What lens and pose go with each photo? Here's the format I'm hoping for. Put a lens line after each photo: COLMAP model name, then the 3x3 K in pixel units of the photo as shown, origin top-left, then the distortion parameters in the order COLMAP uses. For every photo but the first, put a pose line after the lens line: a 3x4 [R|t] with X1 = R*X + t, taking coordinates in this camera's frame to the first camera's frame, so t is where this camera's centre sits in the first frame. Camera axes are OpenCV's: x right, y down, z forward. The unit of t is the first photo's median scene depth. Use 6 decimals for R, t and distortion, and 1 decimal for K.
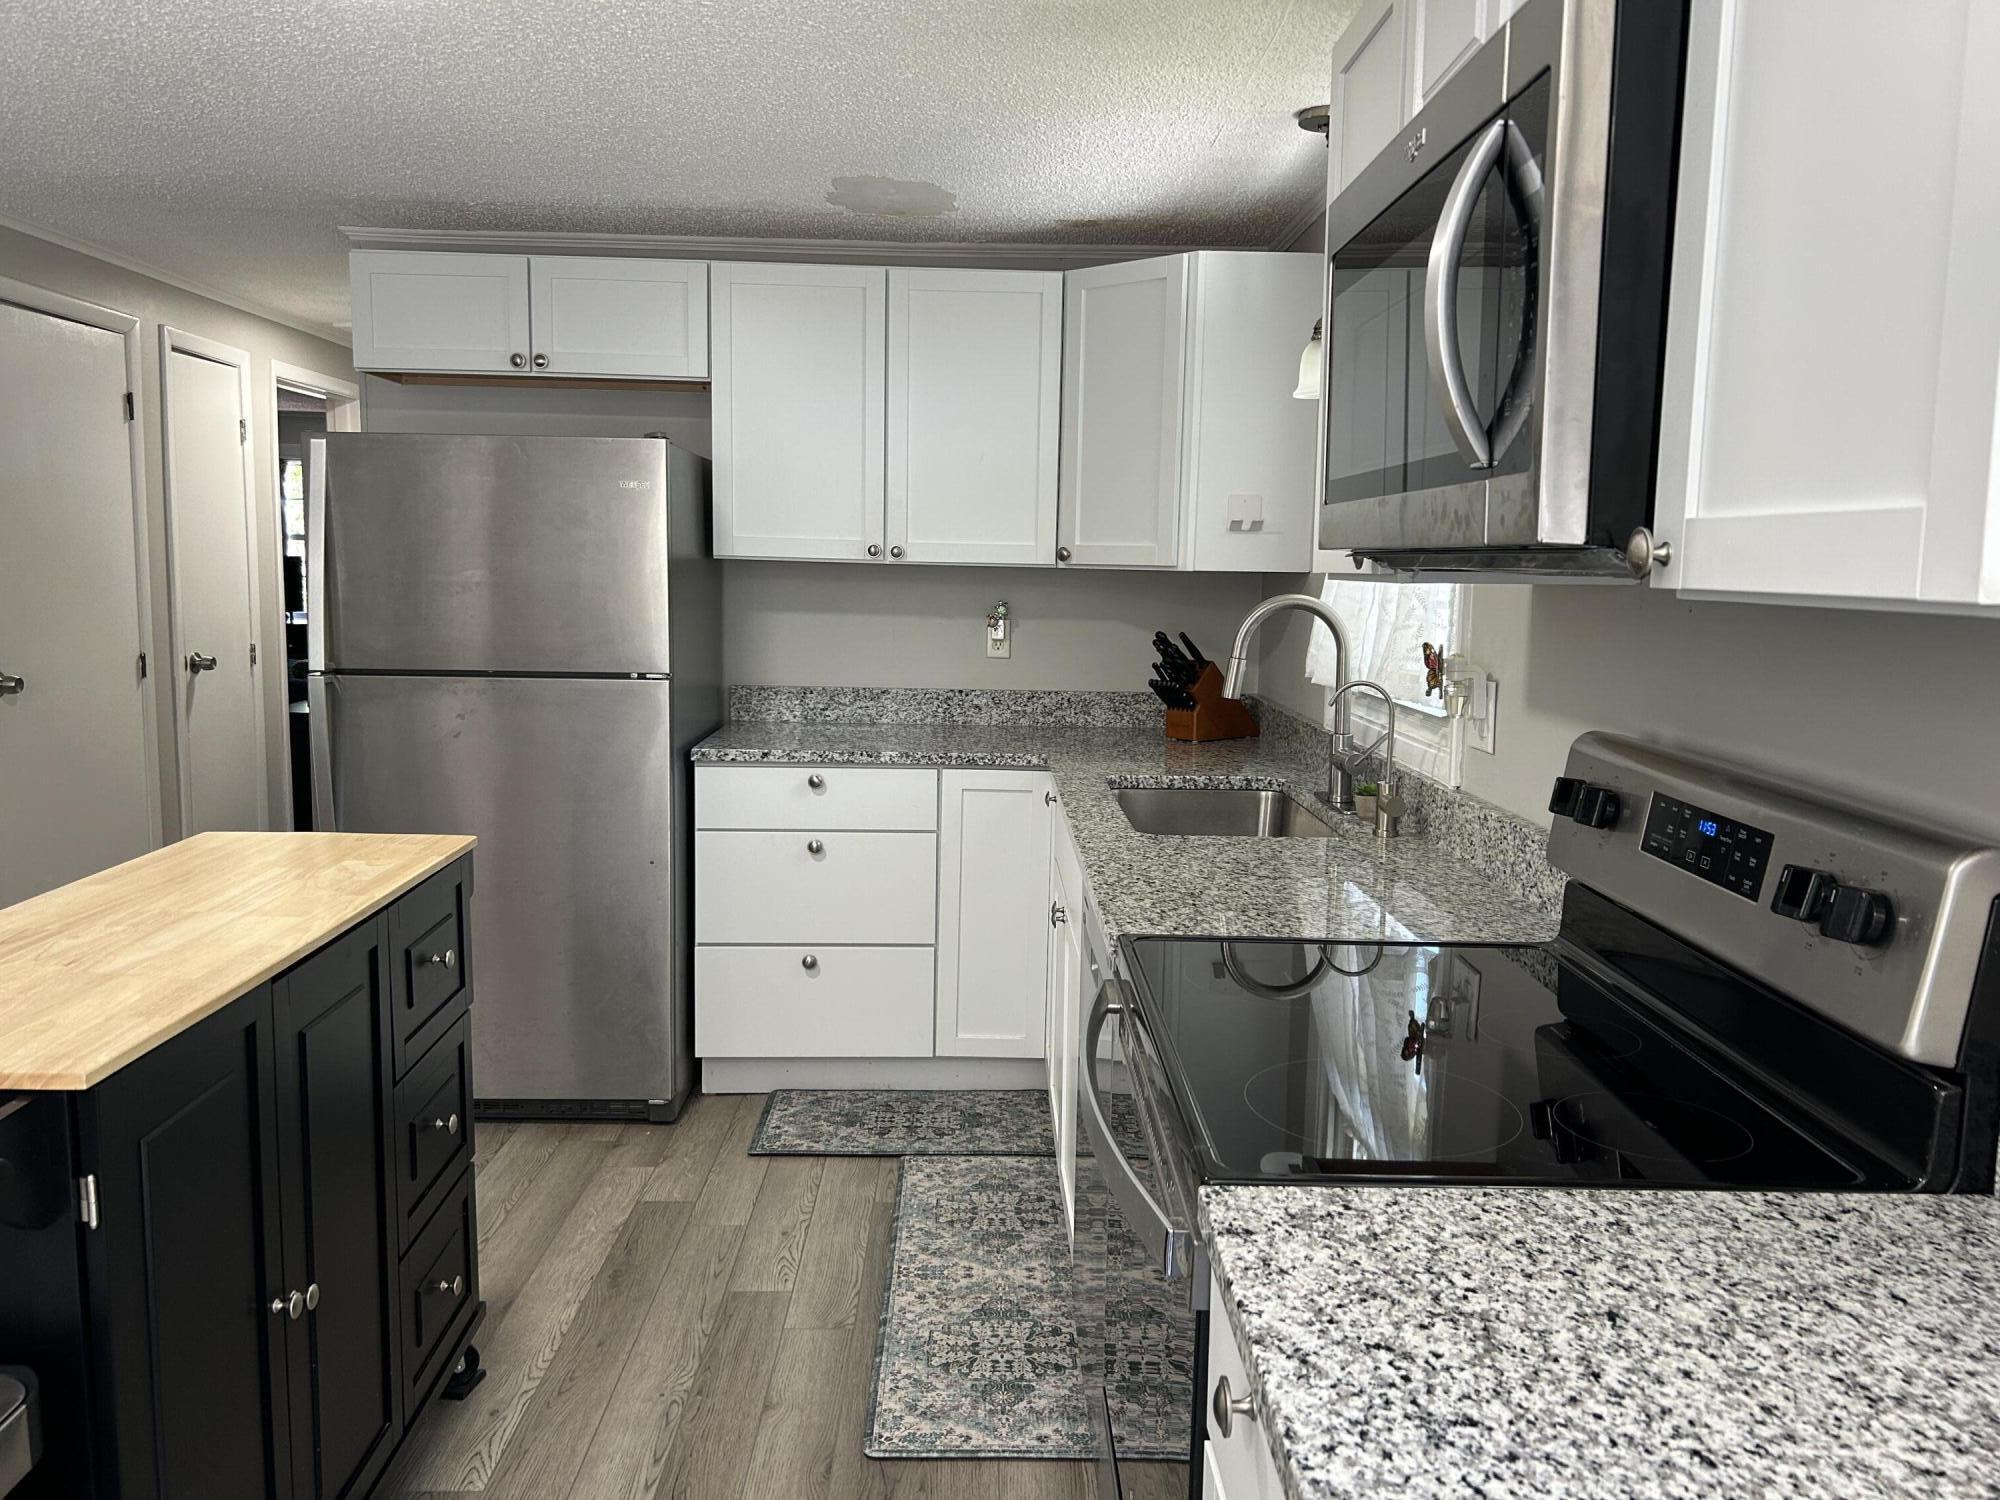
lens RADIAL K [[1530.4, 0, 1037.8], [0, 1530.4, 741.2], [0, 0, 1]] dist [0.059195, -0.019305]
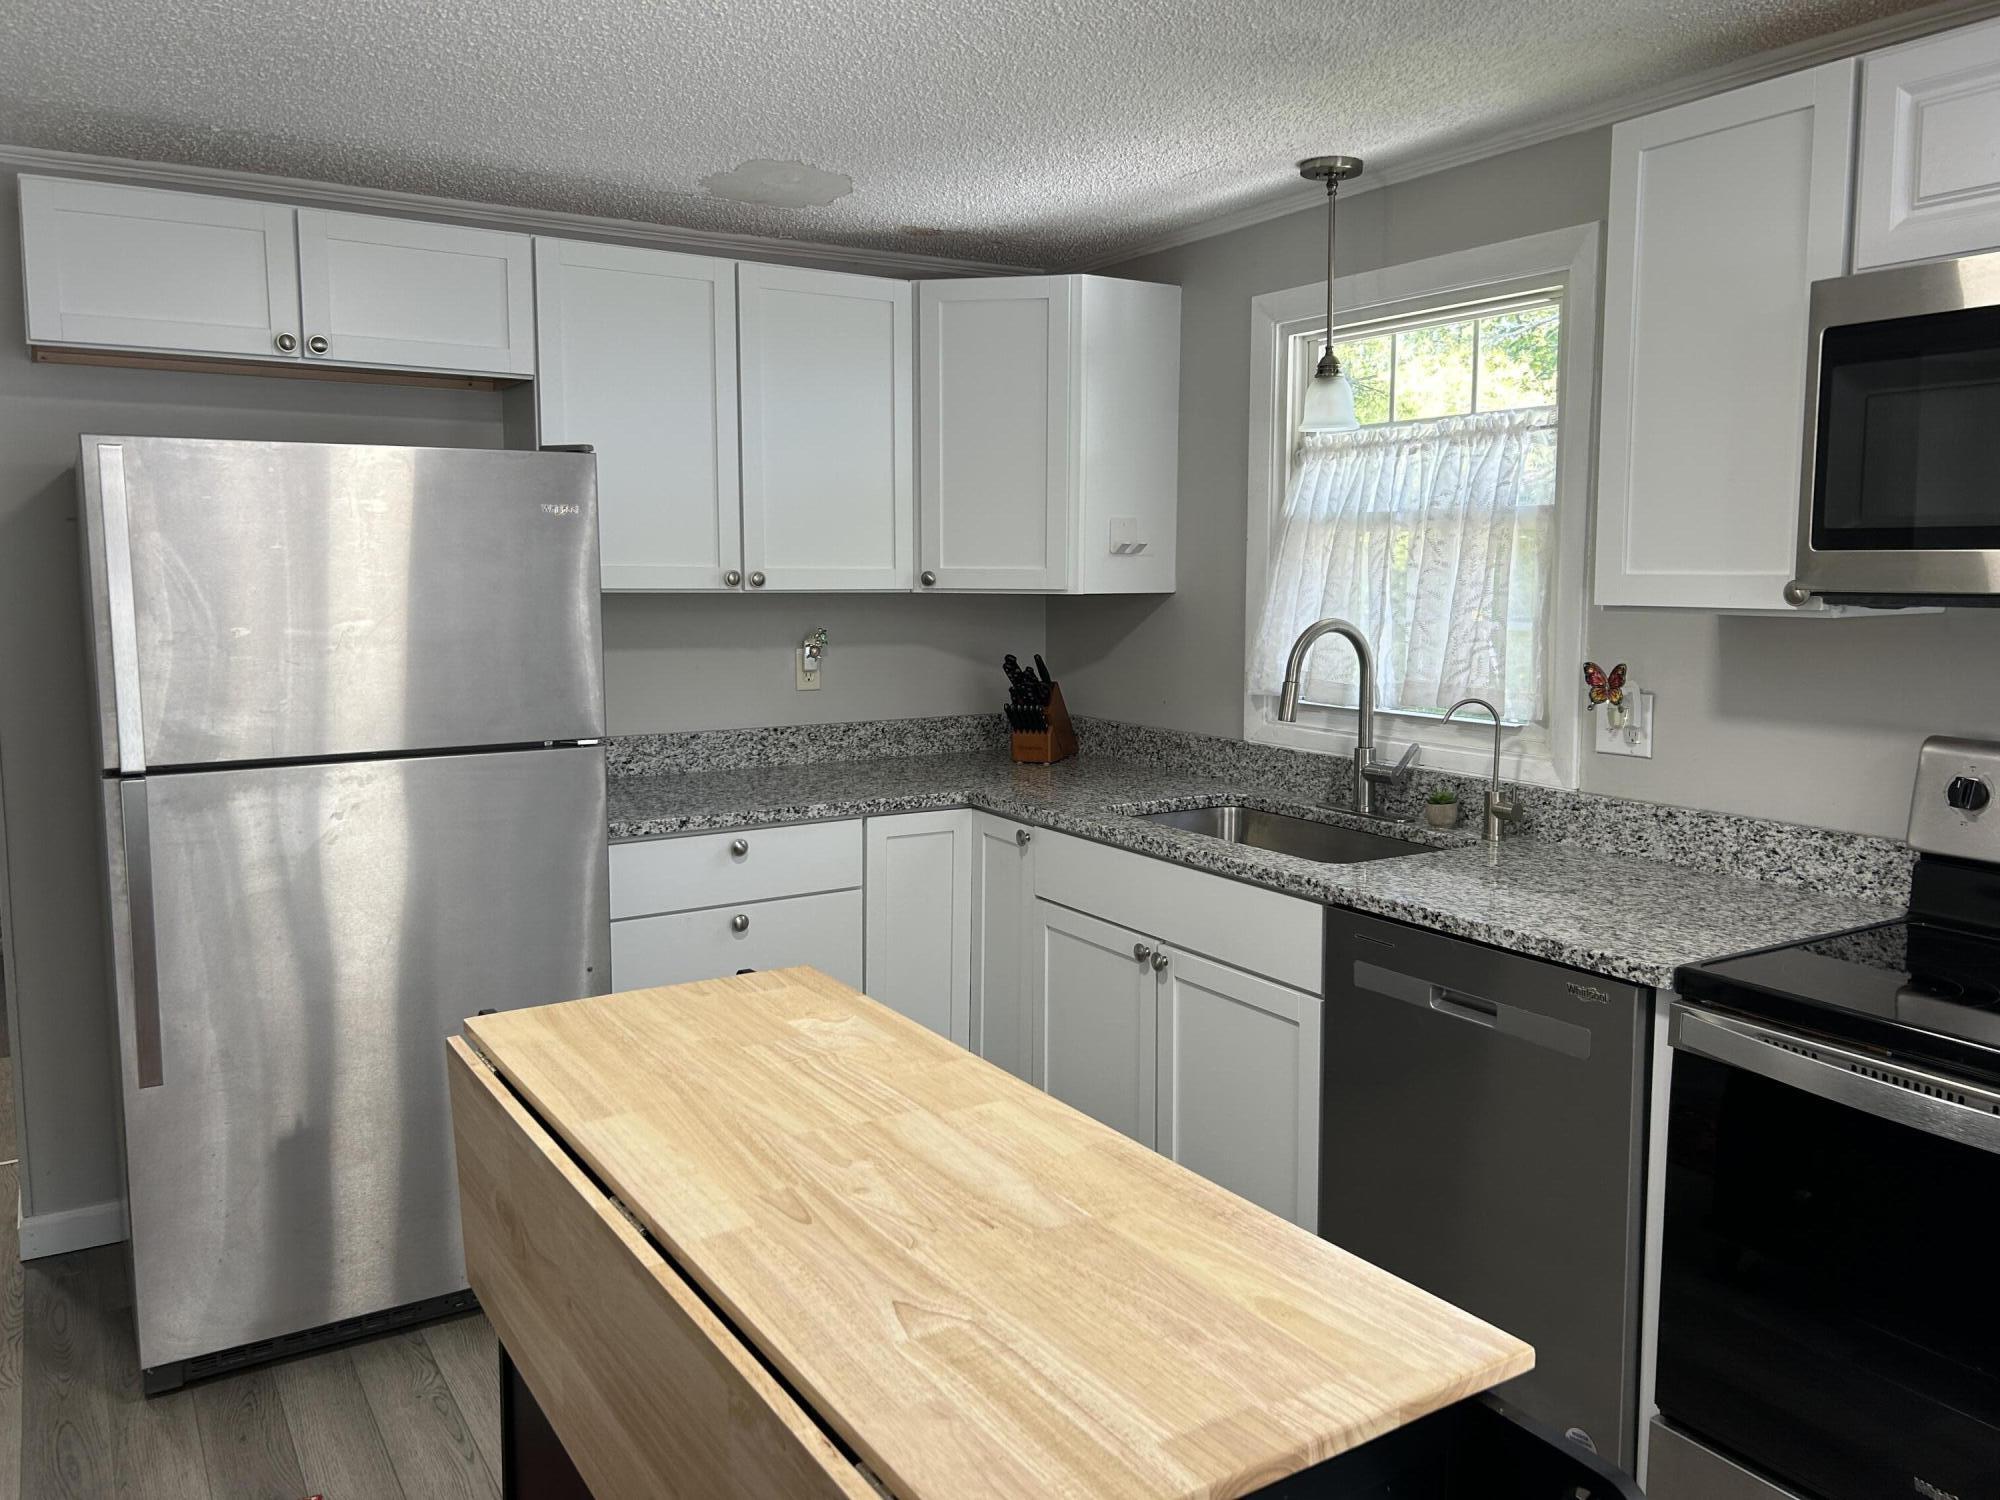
lens RADIAL K [[1530.4, 0, 1043.1], [0, 1530.4, 716.4], [0, 0, 1]] dist [0.059195, -0.019305]
pose [[0.855632, -0.069578, 0.512887, -0.430243], [0.074689, 0.997150, 0.010672, -0.043409], [-0.512167, 0.029176, 0.858390, 0.157999]]
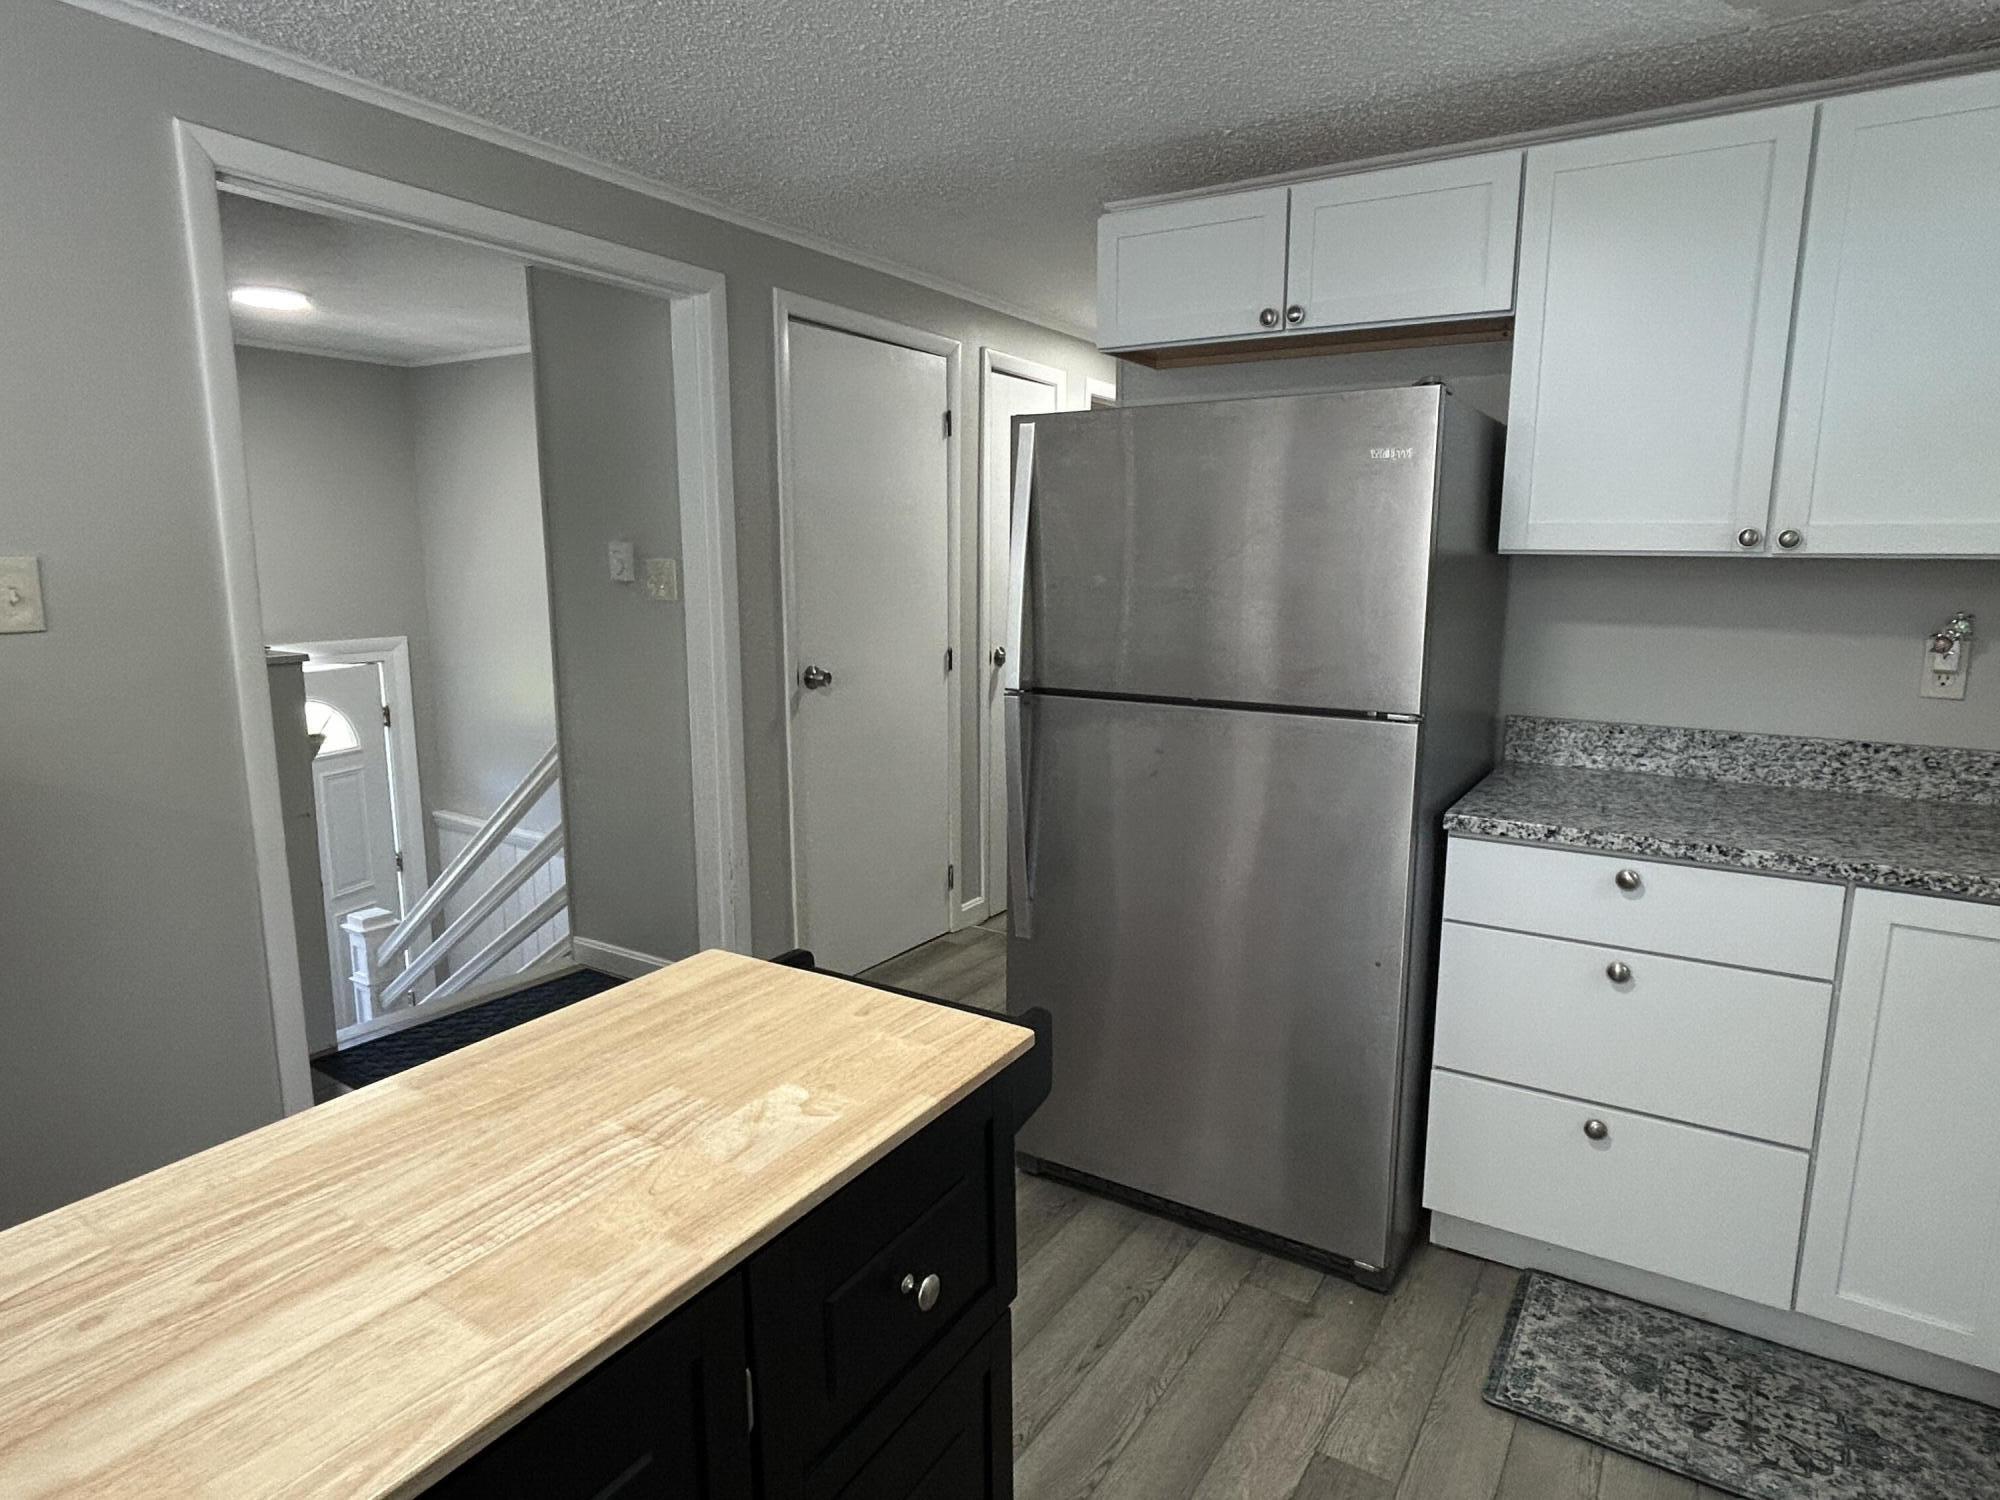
lens RADIAL K [[1177.0, 0, 1002.8], [0, 1177.0, 743.3], [0, 0, 1]] dist [-0.003411, 0.000760]
pose [[0.823616, 0.077293, -0.561857, -0.082939], [-0.054353, 0.996867, 0.057461, -0.048270], [0.564538, -0.016788, 0.825236, 0.401675]]
